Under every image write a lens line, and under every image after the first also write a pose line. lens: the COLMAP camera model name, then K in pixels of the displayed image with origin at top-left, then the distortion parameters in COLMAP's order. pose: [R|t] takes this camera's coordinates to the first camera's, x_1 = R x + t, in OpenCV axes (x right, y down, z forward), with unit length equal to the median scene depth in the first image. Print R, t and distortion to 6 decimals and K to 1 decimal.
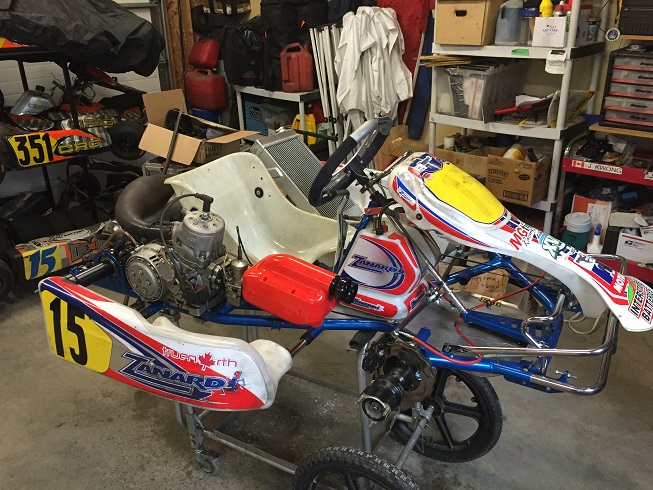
lens RADIAL K [[586.7, 0, 326.5], [0, 586.7, 245.0], [0, 0, 1]] dist [0.013932, -0.000484]
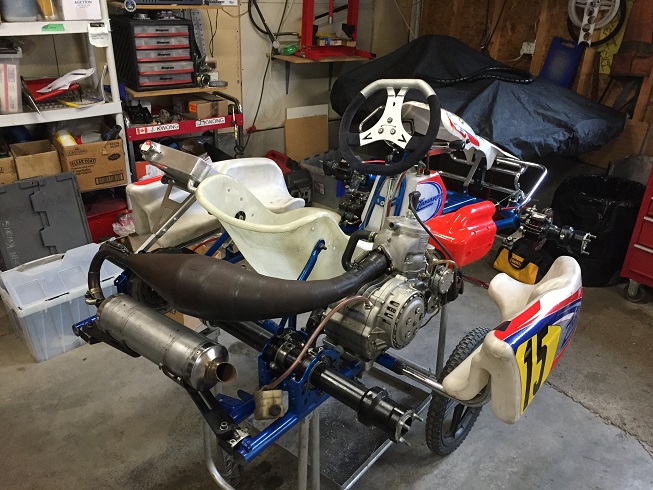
lens RADIAL K [[586.7, 0, 326.5], [0, 586.7, 245.0], [0, 0, 1]] dist [0.013932, -0.000484]
pose [[0.201093, -0.398587, 0.894813, -0.476627], [0.354242, 0.881241, 0.312932, -0.154183], [-0.913277, 0.254052, 0.318407, 0.380161]]
